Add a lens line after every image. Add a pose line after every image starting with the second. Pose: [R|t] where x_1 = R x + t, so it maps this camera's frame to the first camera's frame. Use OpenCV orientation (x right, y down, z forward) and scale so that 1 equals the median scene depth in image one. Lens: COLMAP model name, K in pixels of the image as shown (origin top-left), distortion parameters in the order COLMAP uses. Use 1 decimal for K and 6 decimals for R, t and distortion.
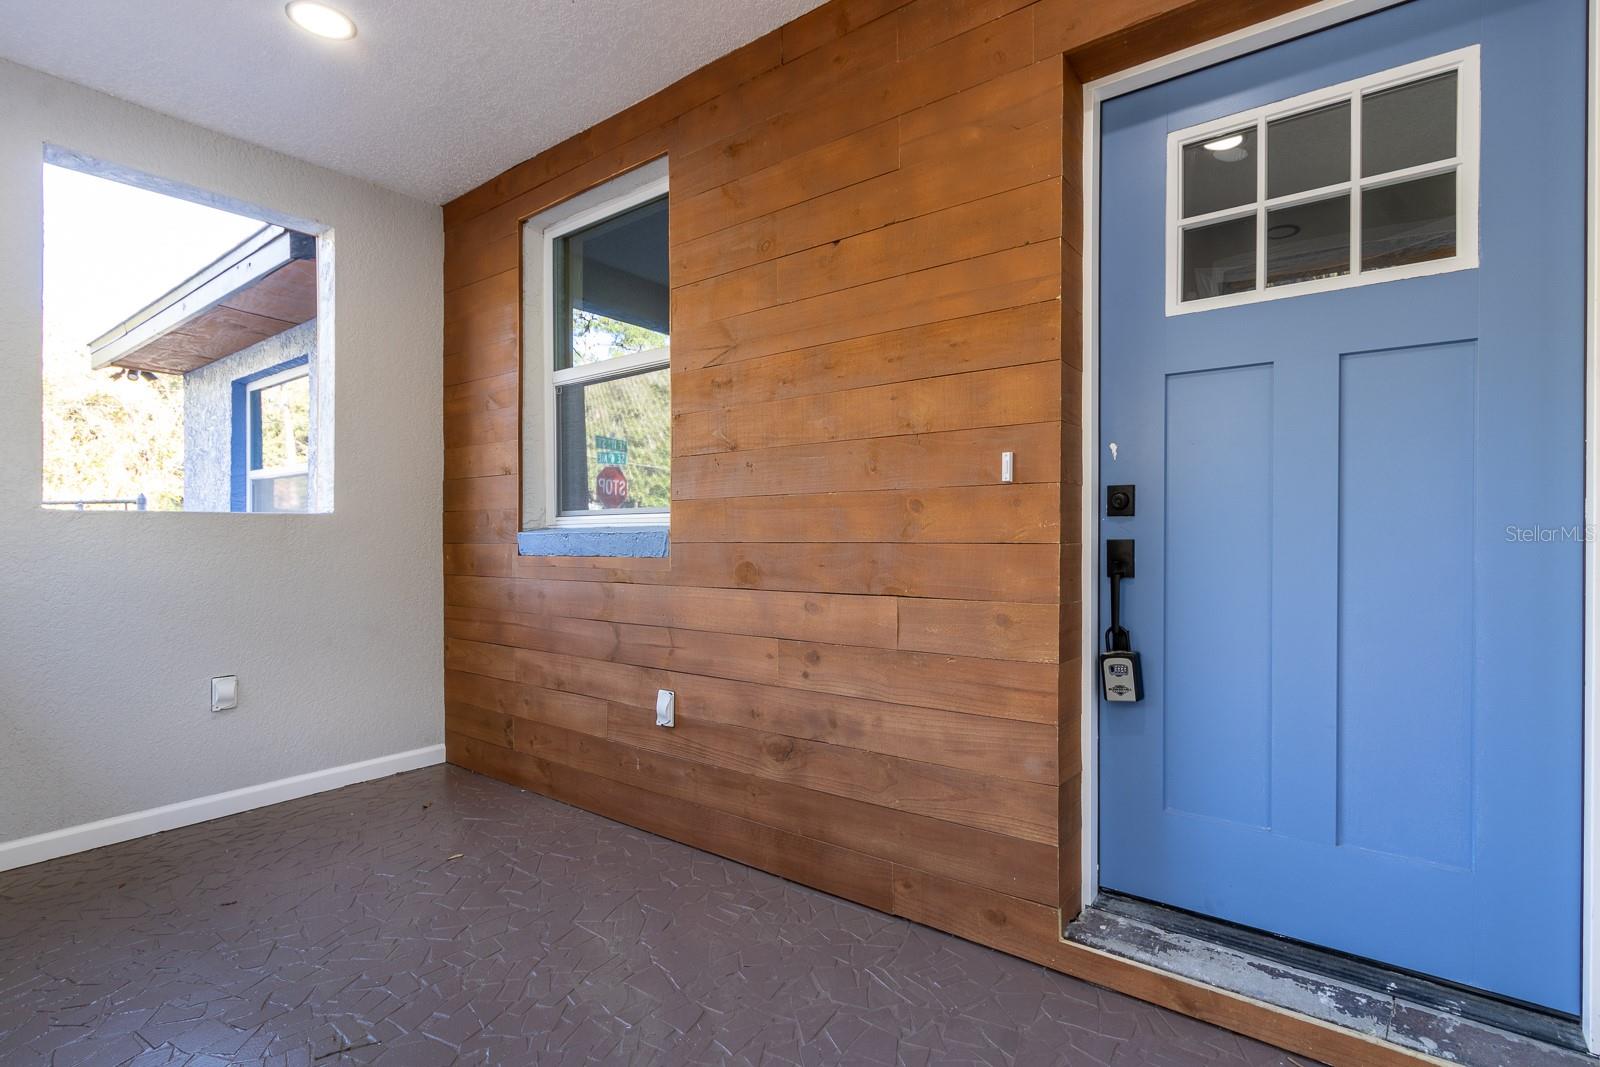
lens RADIAL K [[731.7, 0, 812.3], [0, 731.7, 544.0], [0, 0, 1]] dist [0.000090, -0.000303]
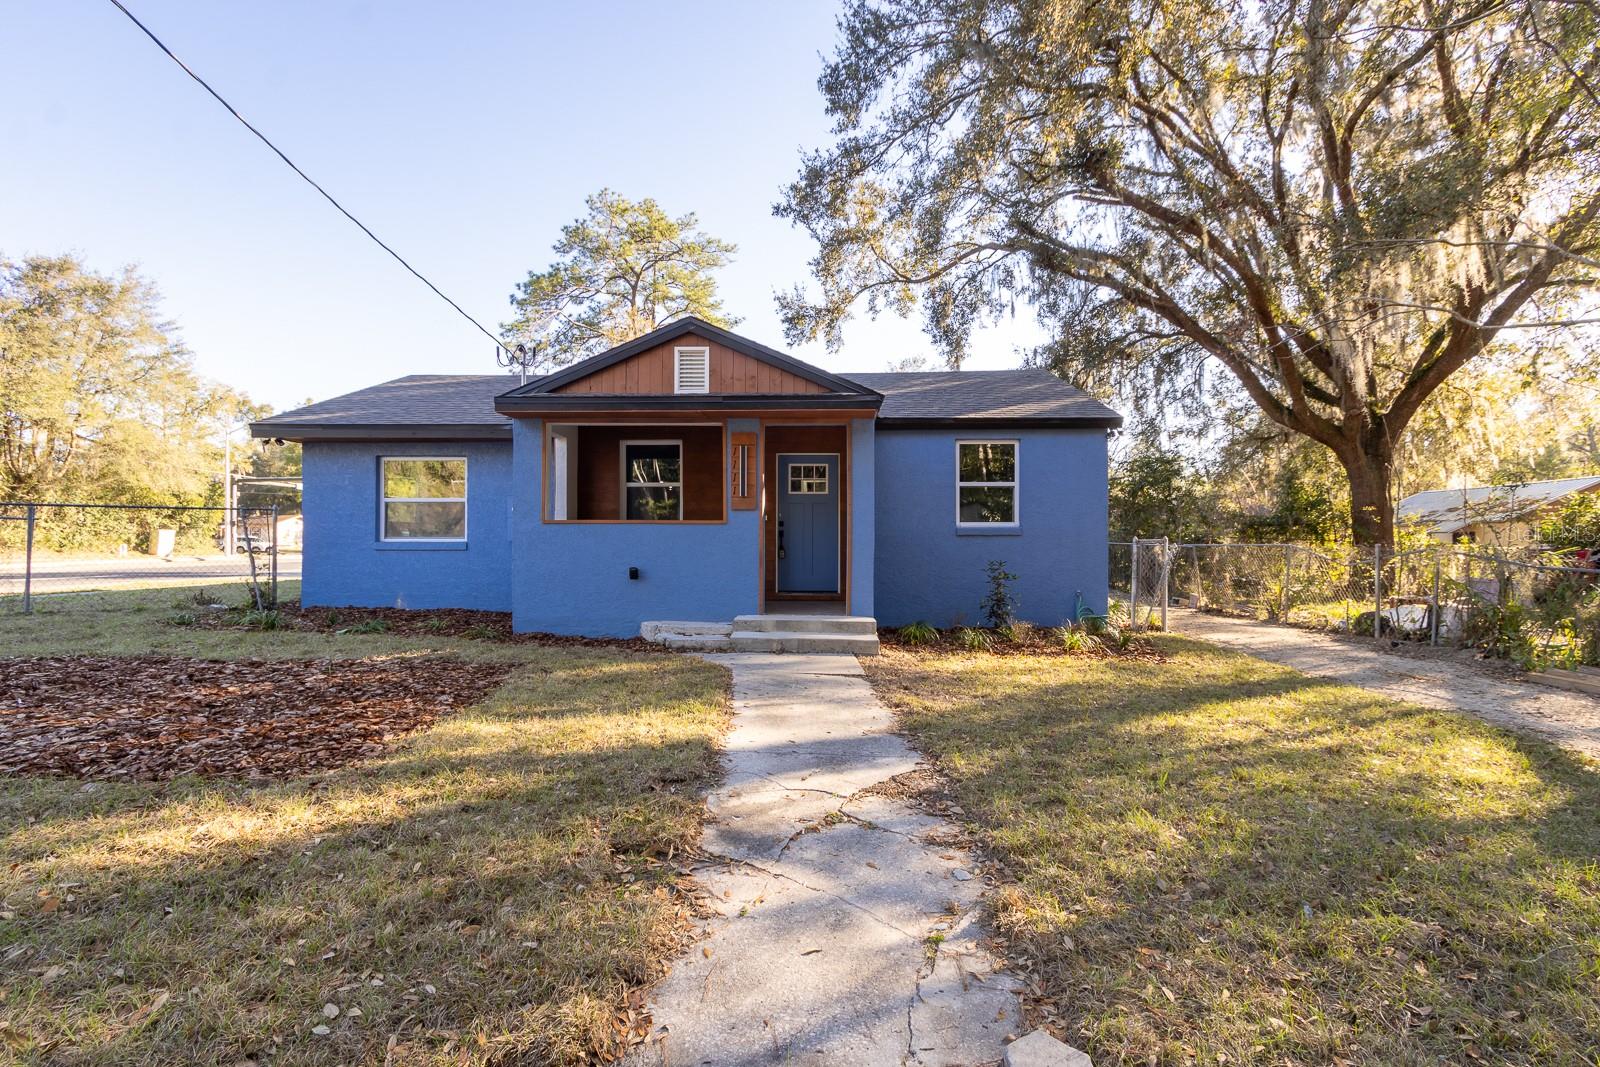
lens RADIAL K [[731.7, 0, 812.3], [0, 731.7, 544.0], [0, 0, 1]] dist [0.000090, -0.000303]
pose [[0.814068, -0.006154, 0.580737, -2.270204], [0.006781, 0.999976, 0.001092, 0.079563], [-0.580730, 0.003049, 0.814091, -3.192568]]
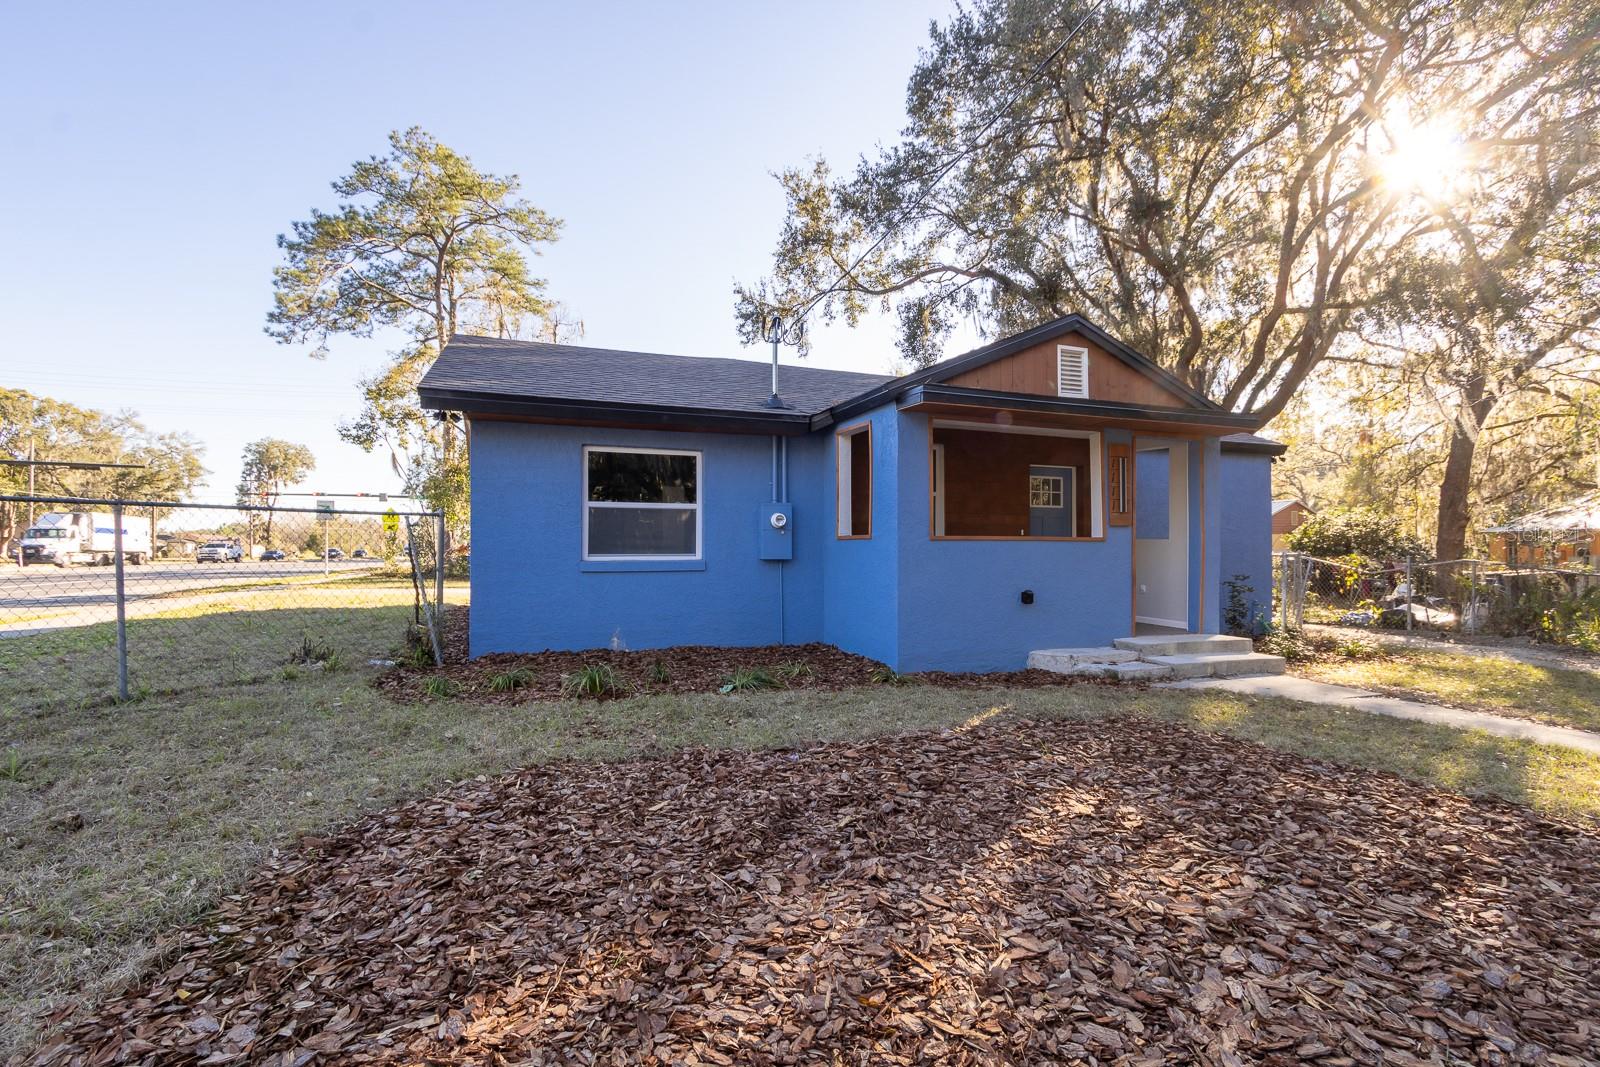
lens RADIAL K [[731.7, 0, 812.3], [0, 731.7, 544.0], [0, 0, 1]] dist [0.000090, -0.000303]
pose [[0.530047, 0.001506, 0.847967, -4.185704], [0.006326, 0.999964, -0.005730, -0.000088], [-0.847945, 0.008402, 0.530018, -0.468695]]
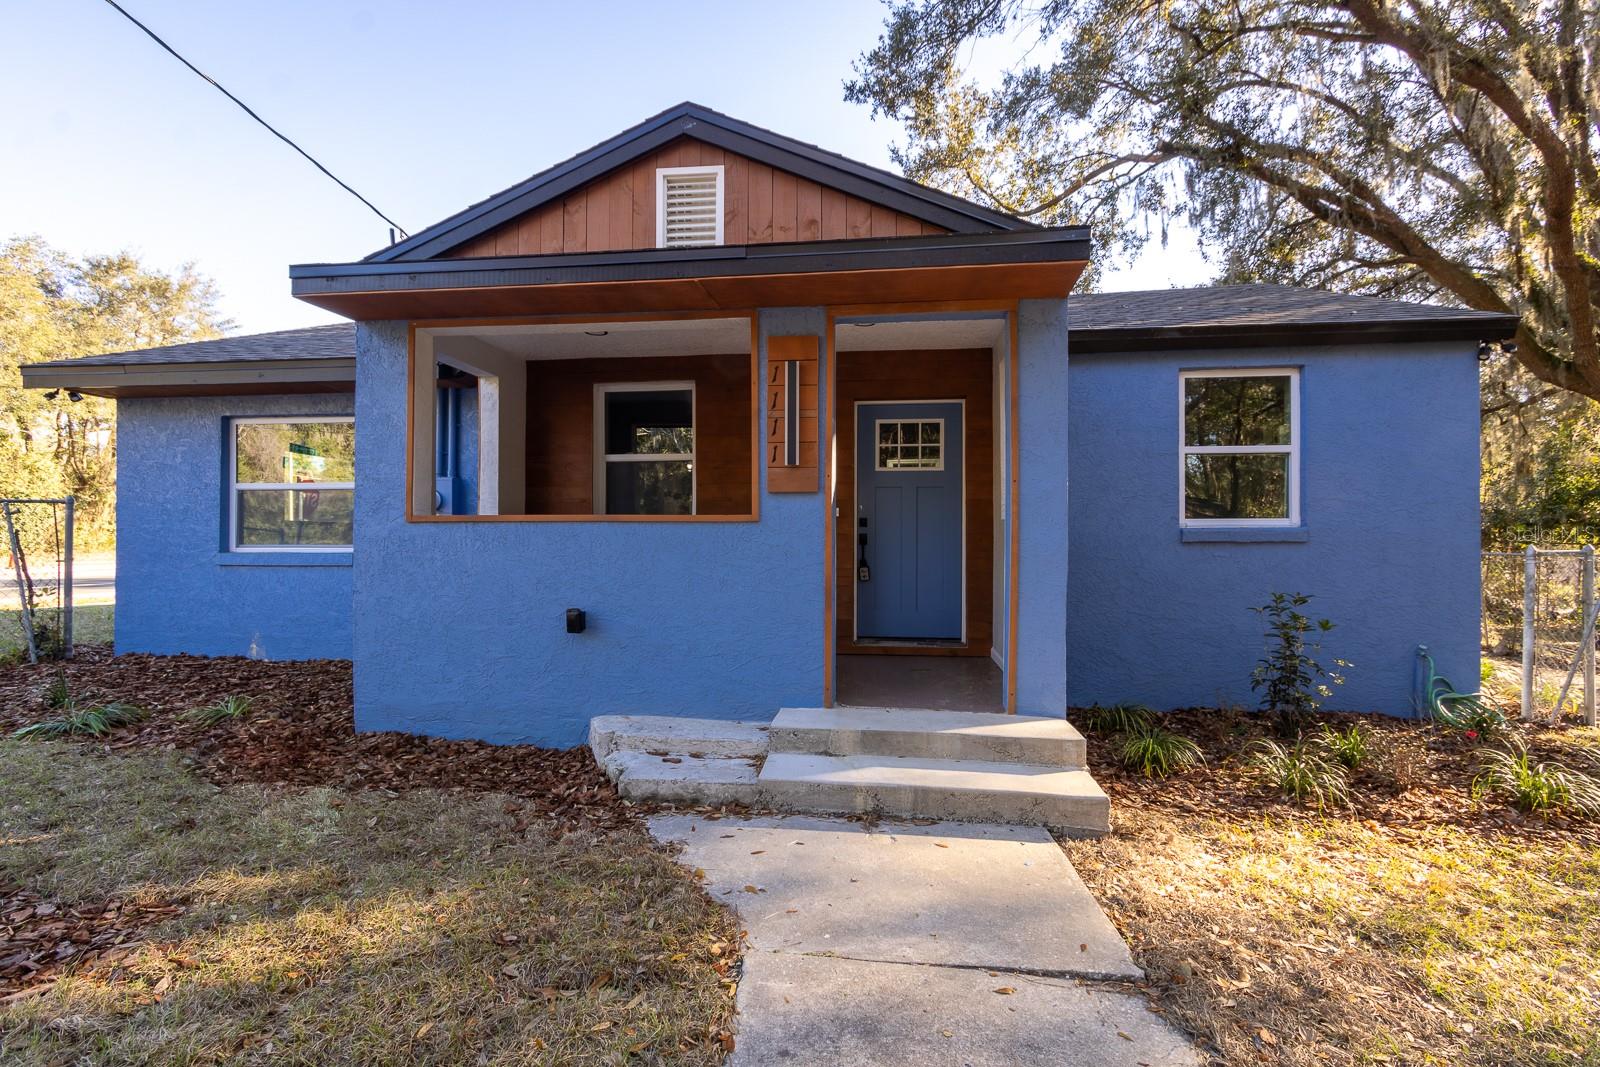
lens RADIAL K [[731.7, 0, 812.3], [0, 731.7, 544.0], [0, 0, 1]] dist [0.000090, -0.000303]
pose [[0.864163, -0.006174, 0.503175, -1.233960], [0.007075, 0.999975, 0.000118, 0.033488], [-0.503163, 0.003458, 0.864185, -1.502032]]
